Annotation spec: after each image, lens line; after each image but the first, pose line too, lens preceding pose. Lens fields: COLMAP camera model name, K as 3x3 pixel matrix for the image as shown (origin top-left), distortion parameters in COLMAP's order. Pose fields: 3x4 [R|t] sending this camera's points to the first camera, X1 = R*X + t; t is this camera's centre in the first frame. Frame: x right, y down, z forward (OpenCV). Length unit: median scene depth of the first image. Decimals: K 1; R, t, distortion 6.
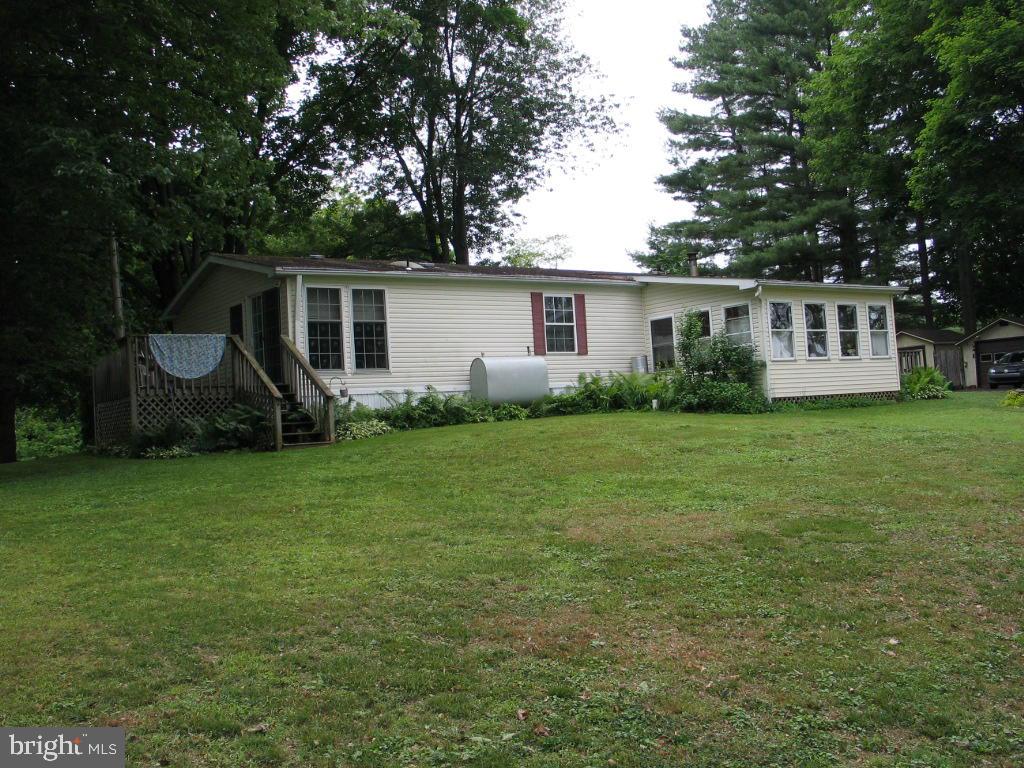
lens RADIAL K [[1042.4, 0, 512.0], [0, 1042.4, 384.0], [0, 0, 1]] dist [-0.136256, -0.002777]
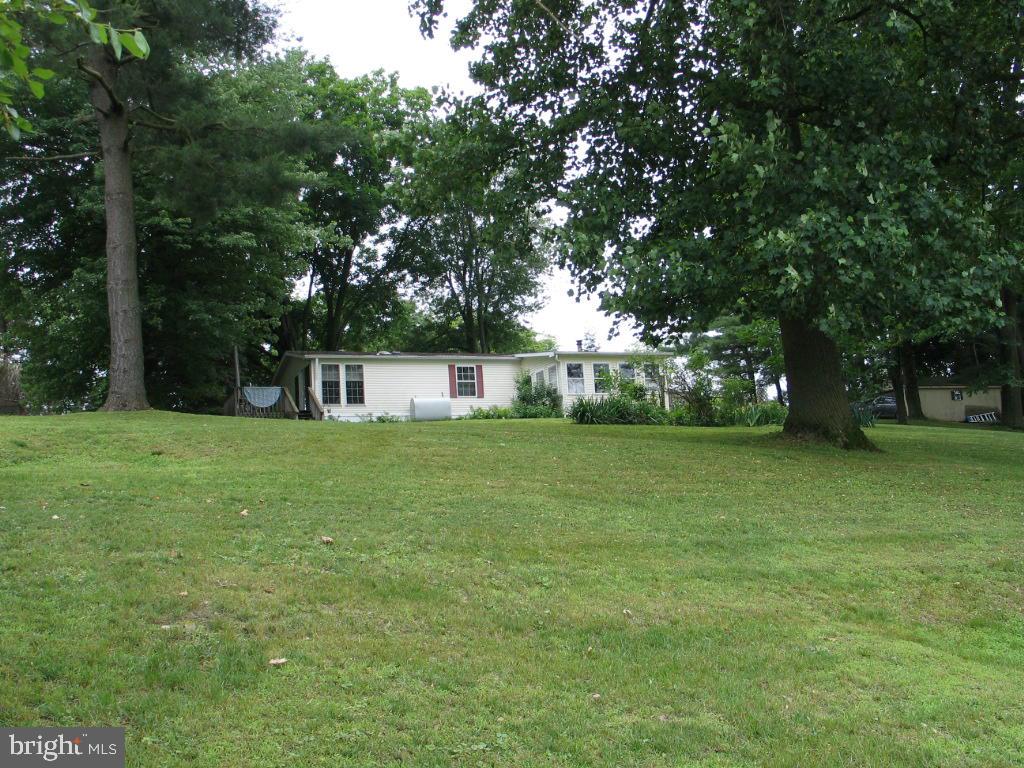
lens RADIAL K [[1042.4, 0, 512.0], [0, 1042.4, 384.0], [0, 0, 1]] dist [-0.136256, -0.002777]
pose [[0.979592, -0.038519, -0.197269, 0.552194], [0.018085, 0.994375, -0.104359, 0.160143], [0.200179, 0.098661, 0.974779, -0.888977]]
